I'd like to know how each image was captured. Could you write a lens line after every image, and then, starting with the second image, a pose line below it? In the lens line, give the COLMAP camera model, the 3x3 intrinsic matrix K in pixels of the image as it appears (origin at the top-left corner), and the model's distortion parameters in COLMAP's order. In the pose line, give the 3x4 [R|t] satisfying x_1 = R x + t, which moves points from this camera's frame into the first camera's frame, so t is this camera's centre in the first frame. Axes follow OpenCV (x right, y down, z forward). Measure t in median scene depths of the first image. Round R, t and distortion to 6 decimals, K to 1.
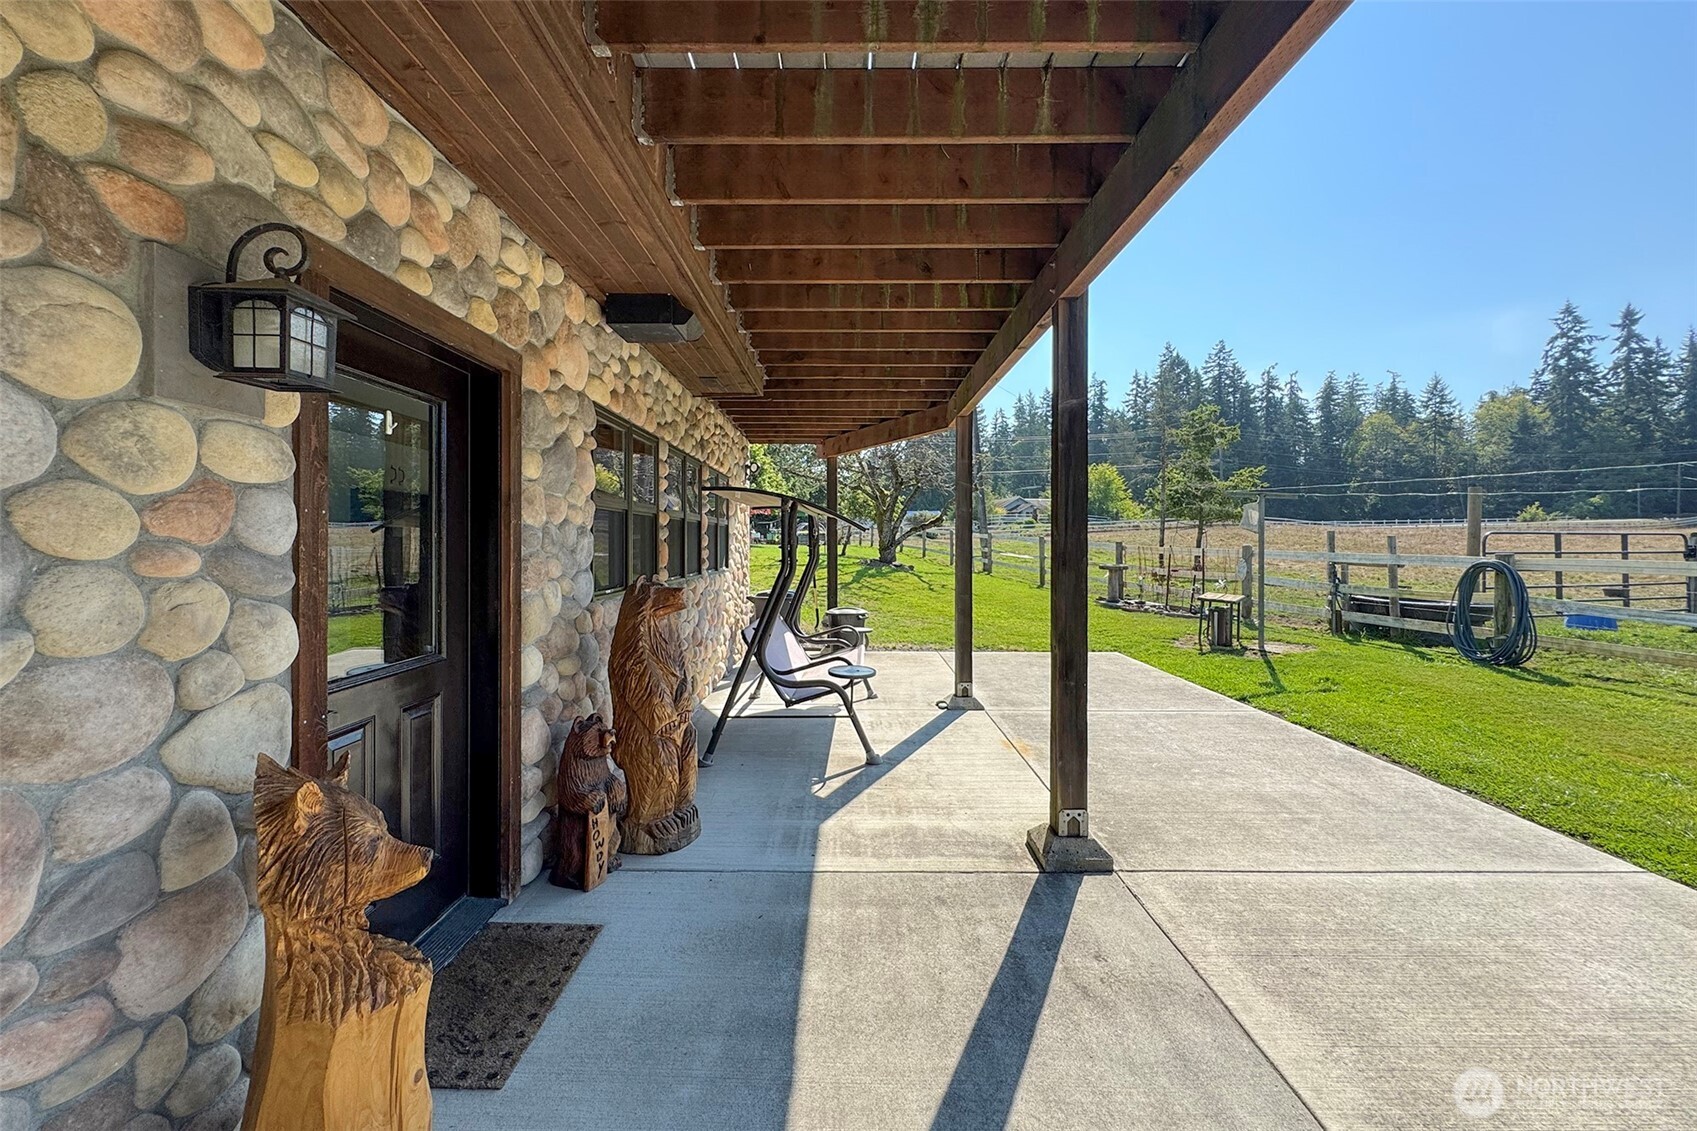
lens RADIAL K [[683.7, 0, 852.1], [0, 683.7, 544.0], [0, 0, 1]] dist [-0.000456, -0.000146]
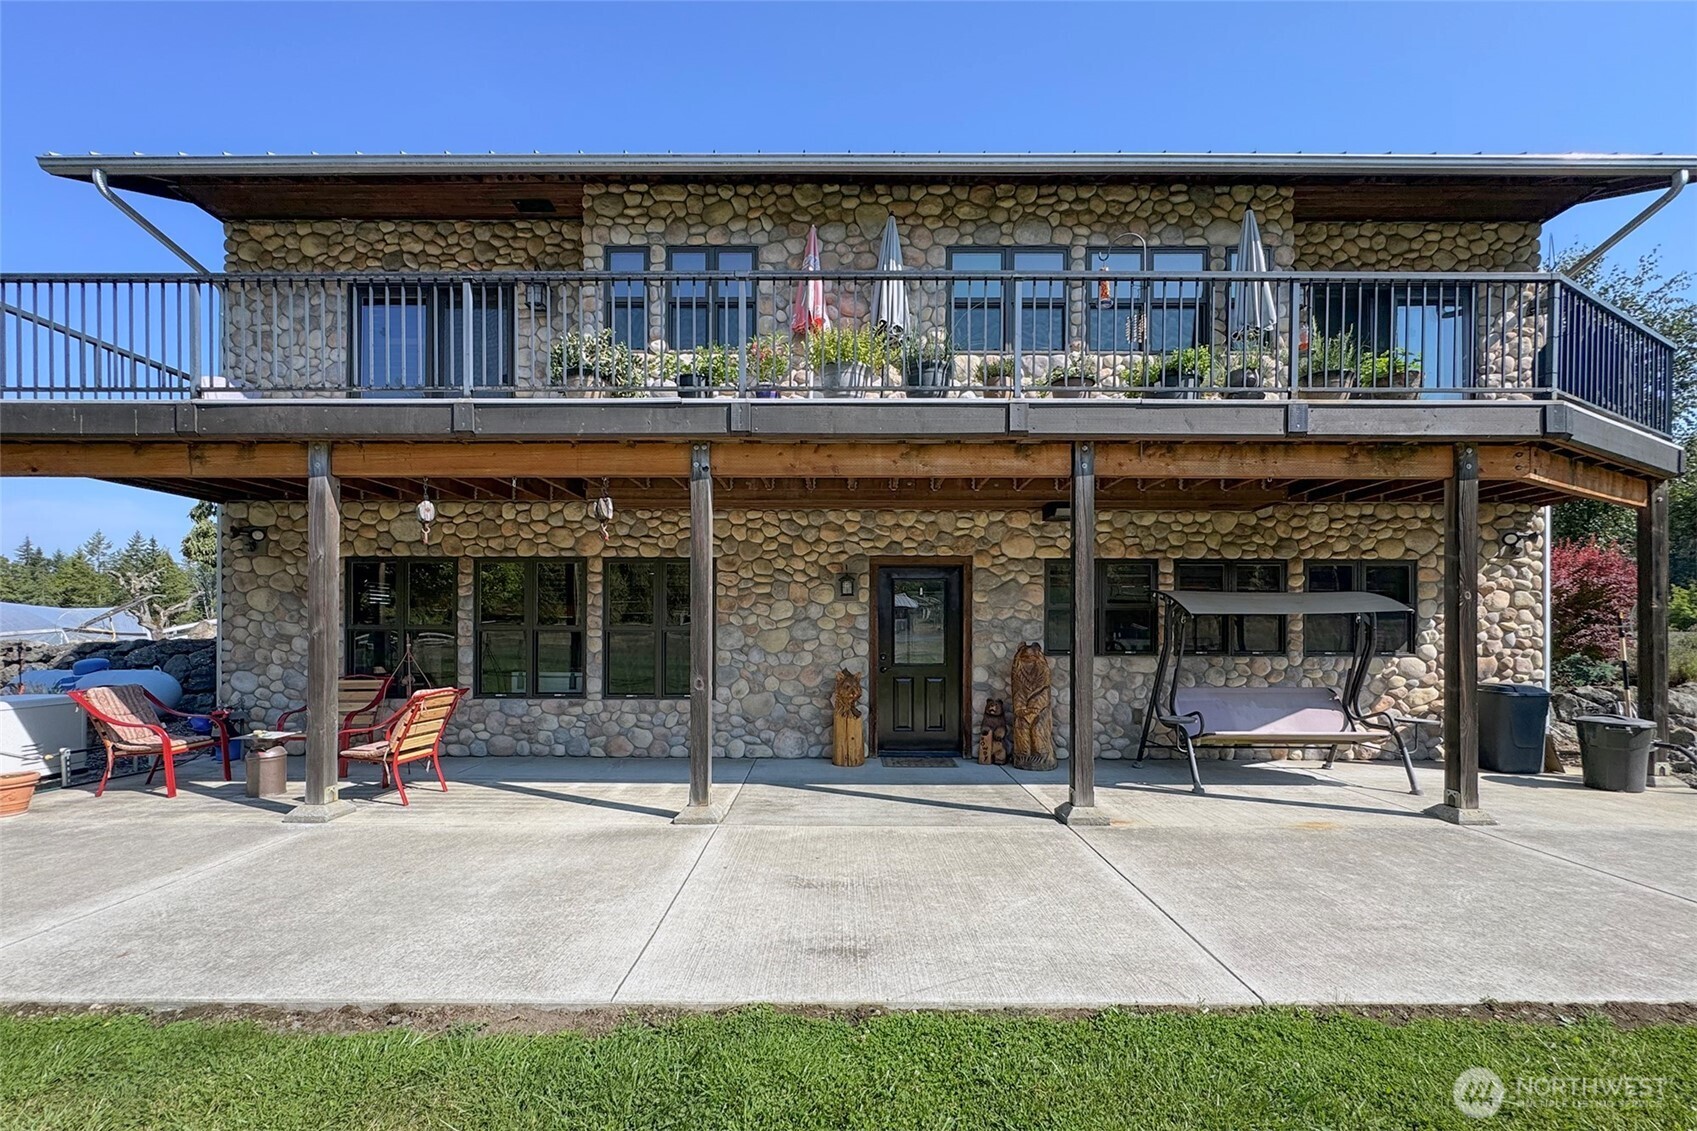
lens RADIAL K [[803.3, 0, 849.4], [0, 803.3, 634.9], [0, 0, 1]] dist [0.000547, -0.000183]
pose [[-0.016323, 0.011026, -0.999806, 3.312469], [-0.002535, 0.999936, 0.011069, -0.004354], [0.999864, 0.002715, -0.016294, 0.714526]]
